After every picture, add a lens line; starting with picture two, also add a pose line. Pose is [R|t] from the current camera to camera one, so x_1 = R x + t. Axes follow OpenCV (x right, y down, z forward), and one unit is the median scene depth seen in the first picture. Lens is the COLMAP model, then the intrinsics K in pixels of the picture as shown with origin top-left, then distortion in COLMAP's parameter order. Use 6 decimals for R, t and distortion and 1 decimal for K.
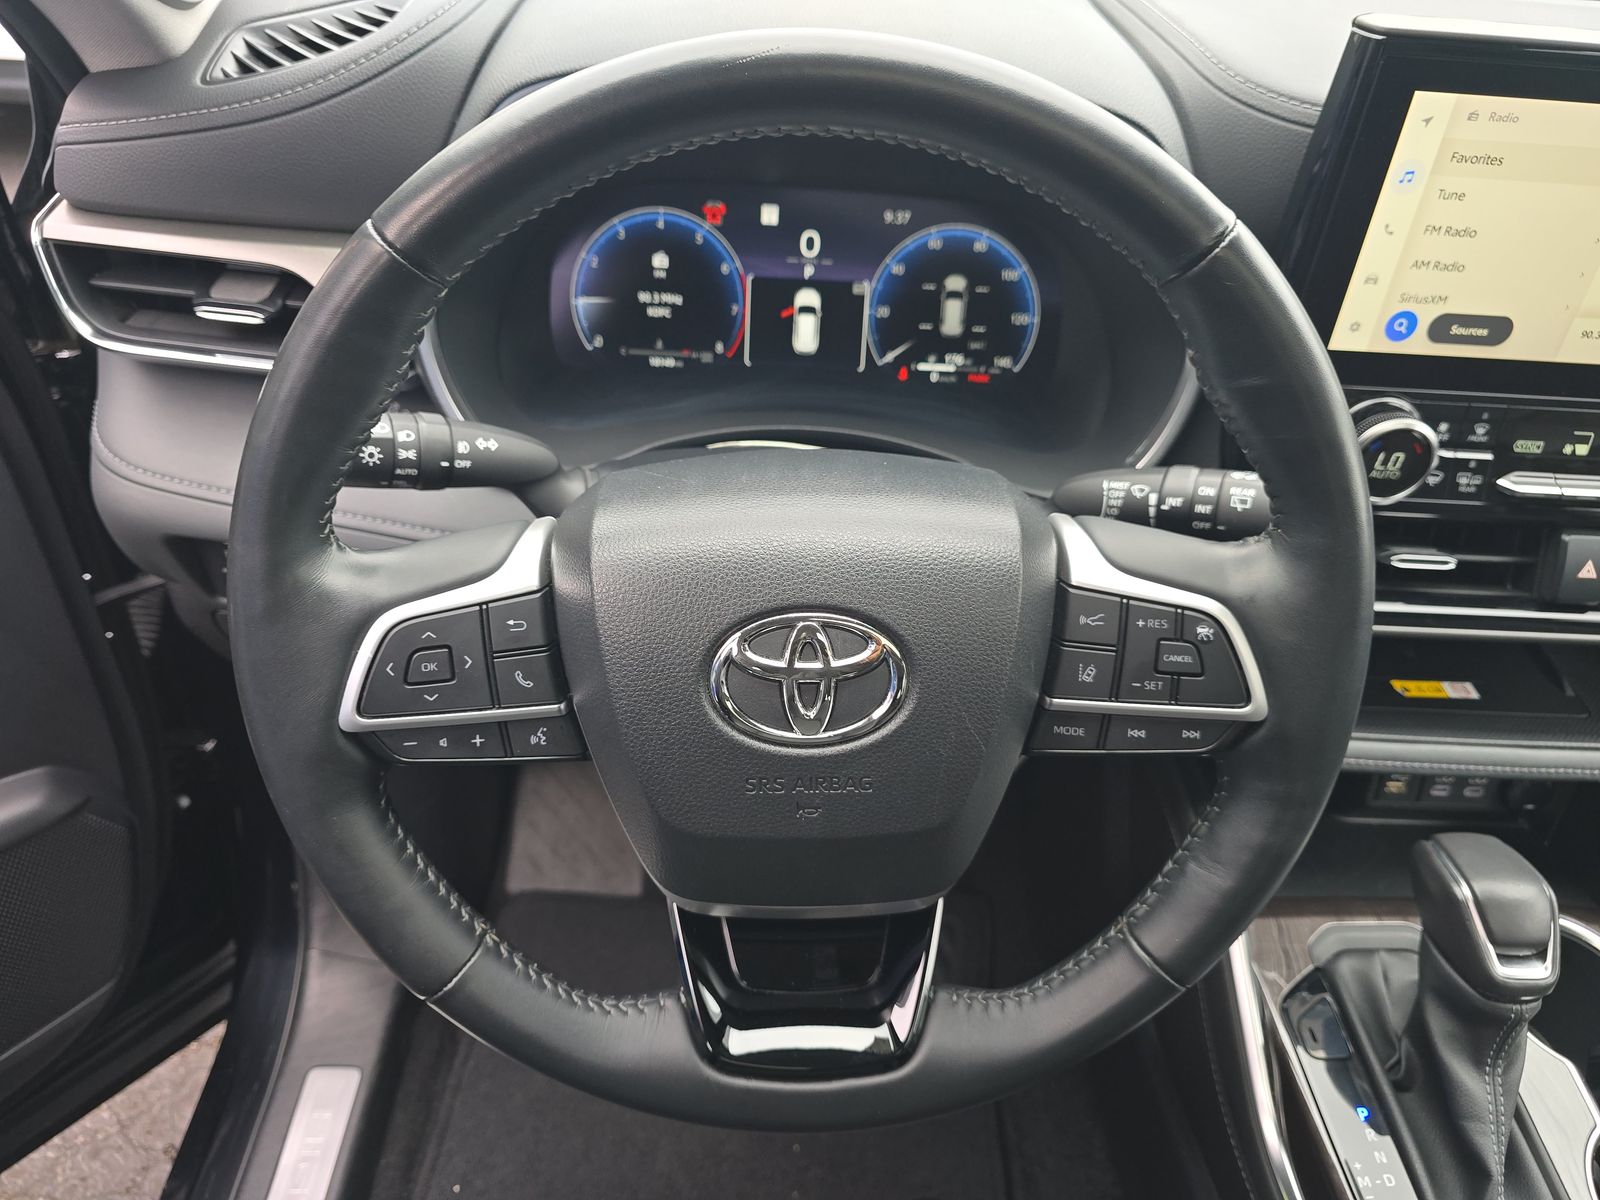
lens RADIAL K [[1103.5, 0, 832.1], [0, 1103.5, 604.3], [0, 0, 1]] dist [0.010843, -0.005138]
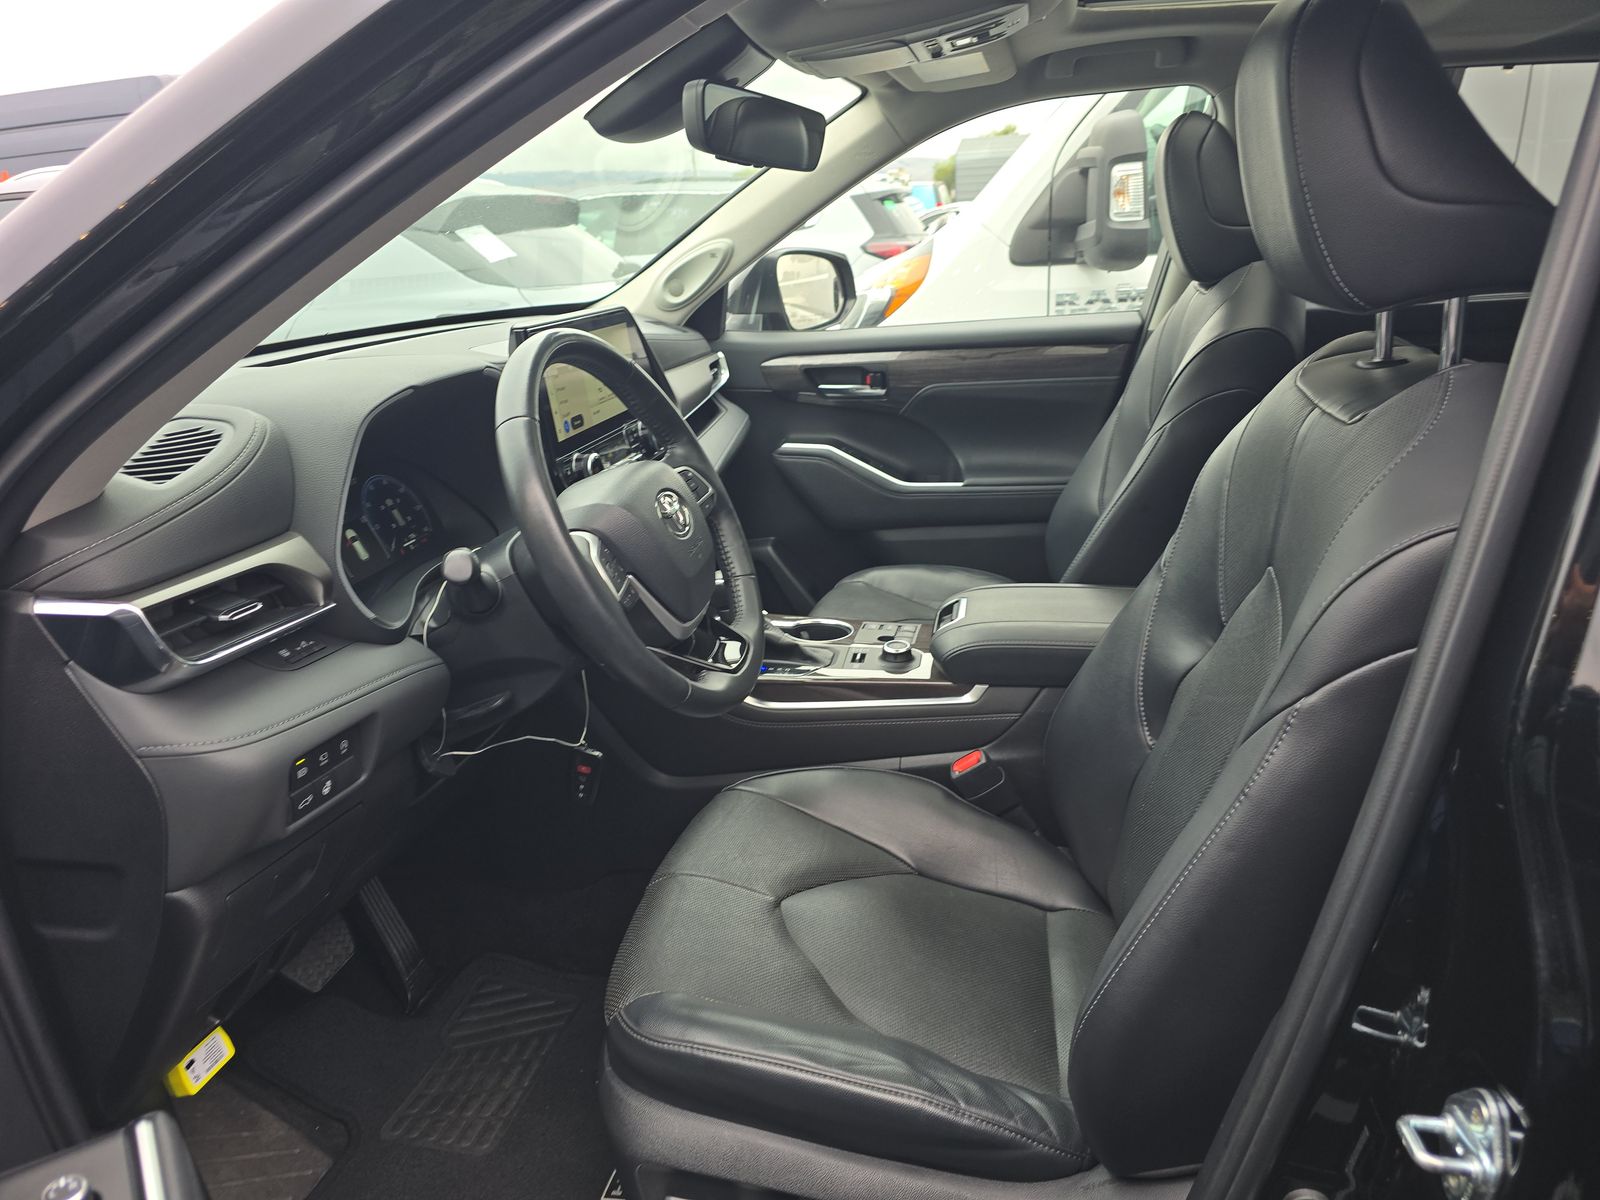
lens RADIAL K [[1064.9, 0, 801.1], [0, 1064.9, 604.8], [0, 0, 1]] dist [0.084310, -0.104070]
pose [[0.209992, -0.392443, 0.895484, -1.675399], [0.673217, 0.722226, 0.158644, 0.020921], [-0.709001, 0.569541, 0.415861, -0.188697]]
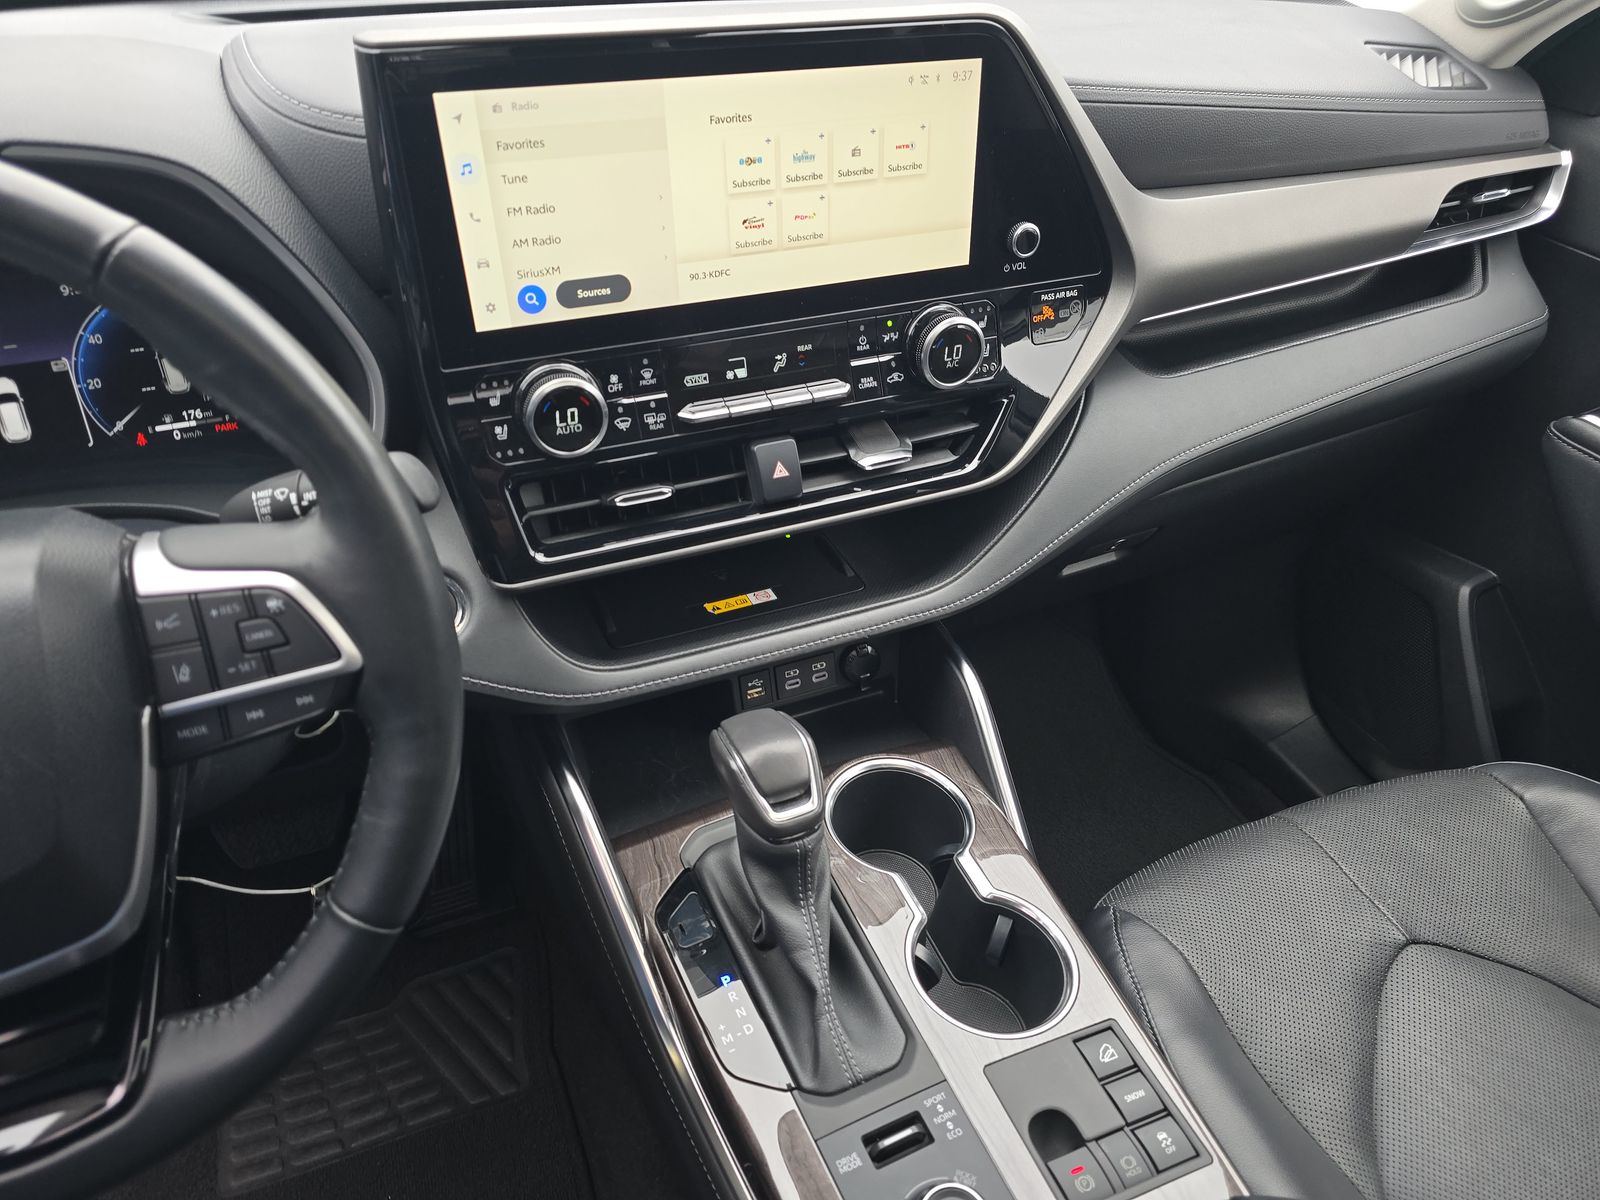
lens RADIAL K [[1064.9, 0, 801.1], [0, 1064.9, 604.8], [0, 0, 1]] dist [0.084310, -0.104070]
pose [[0.923440, -0.268887, 0.273785, 0.358676], [0.278581, 0.960406, 0.003608, 0.112443], [-0.263915, 0.072939, 0.961784, -0.098001]]
